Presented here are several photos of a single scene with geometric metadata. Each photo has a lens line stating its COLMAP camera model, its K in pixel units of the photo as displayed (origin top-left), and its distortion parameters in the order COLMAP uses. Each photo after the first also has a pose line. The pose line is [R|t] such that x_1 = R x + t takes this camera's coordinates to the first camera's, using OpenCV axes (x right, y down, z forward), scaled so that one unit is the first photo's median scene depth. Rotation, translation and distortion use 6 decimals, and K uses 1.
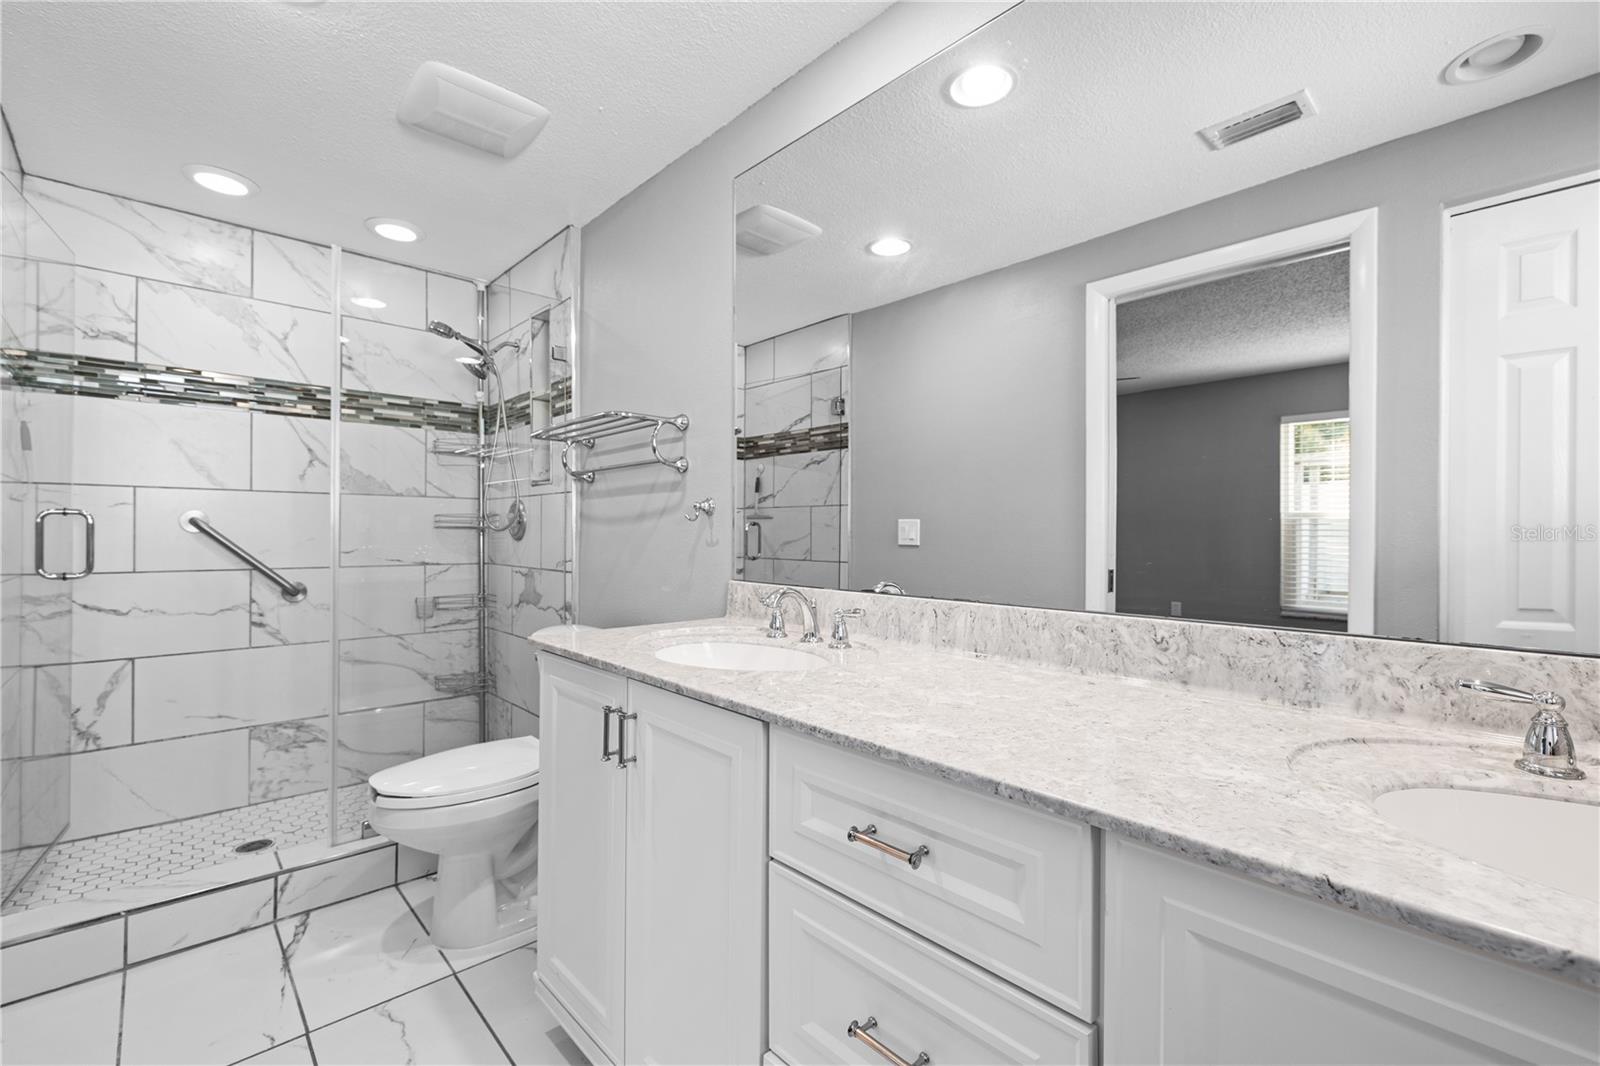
lens RADIAL K [[679.6, 0, 794.7], [0, 679.6, 529.7], [0, 0, 1]] dist [0.001383, 0.000402]
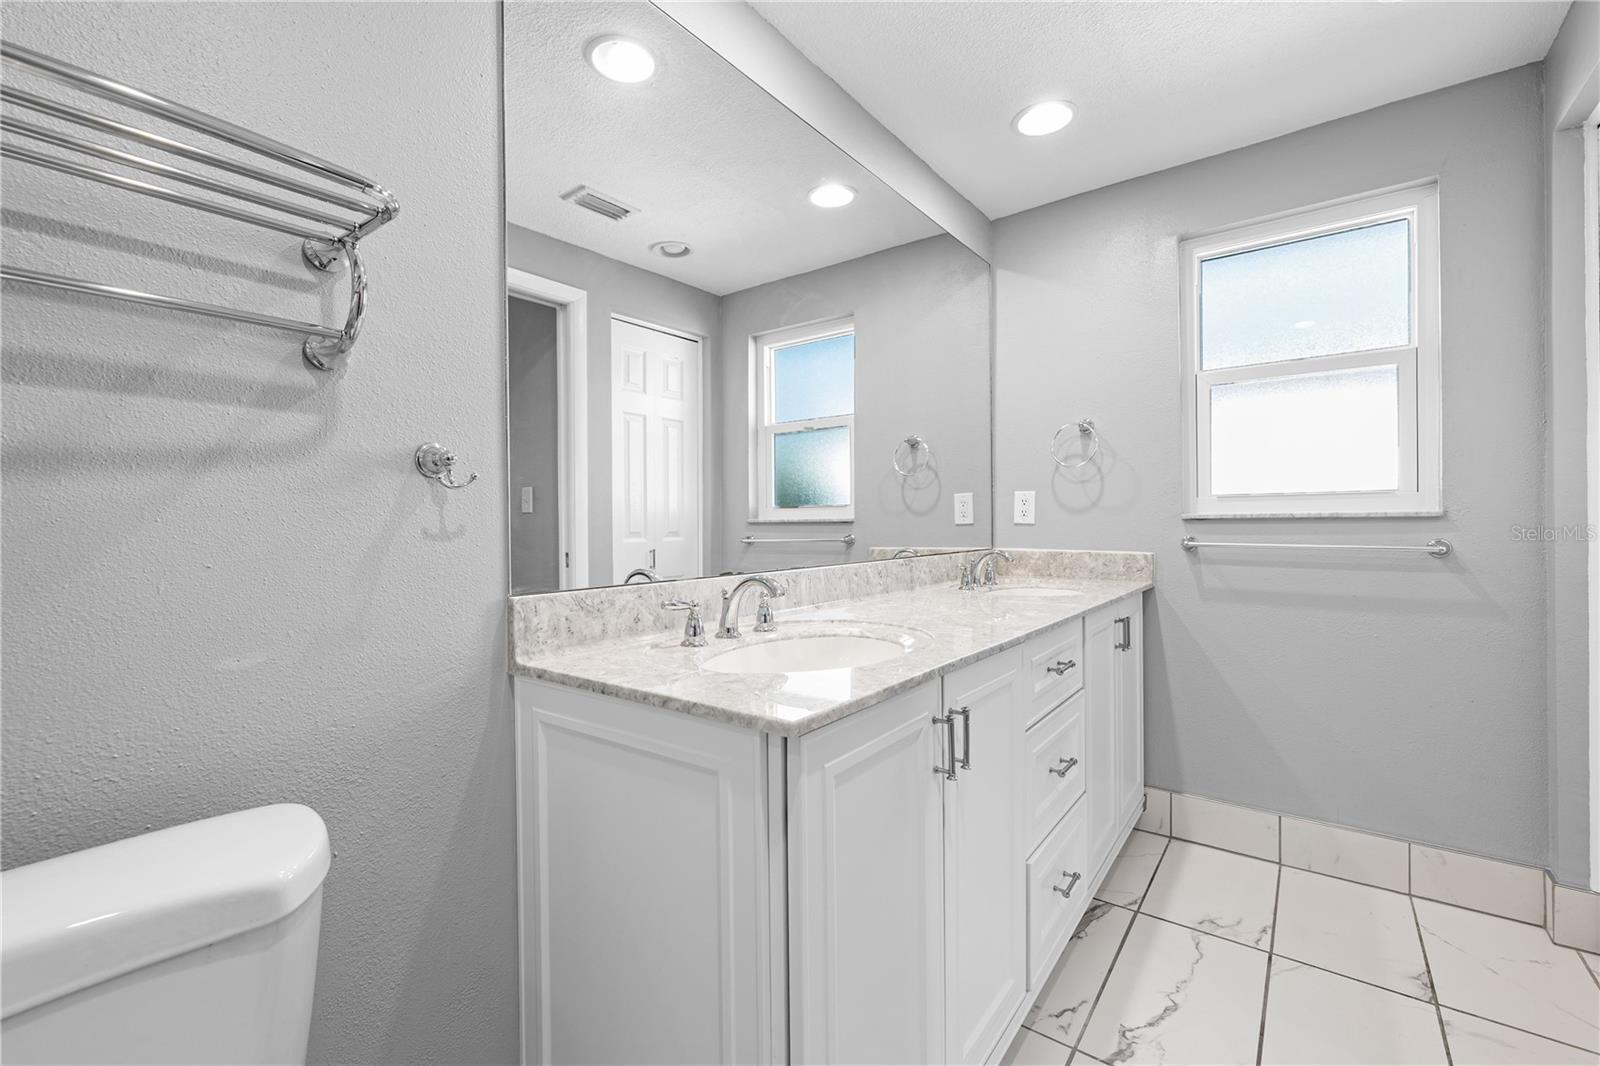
lens RADIAL K [[679.6, 0, 794.7], [0, 679.6, 529.7], [0, 0, 1]] dist [0.001383, 0.000402]
pose [[-0.162174, -0.014828, 0.986651, -0.721683], [0.003374, 0.999873, 0.015581, 0.010664], [-0.986756, 0.005856, -0.162104, 0.891448]]
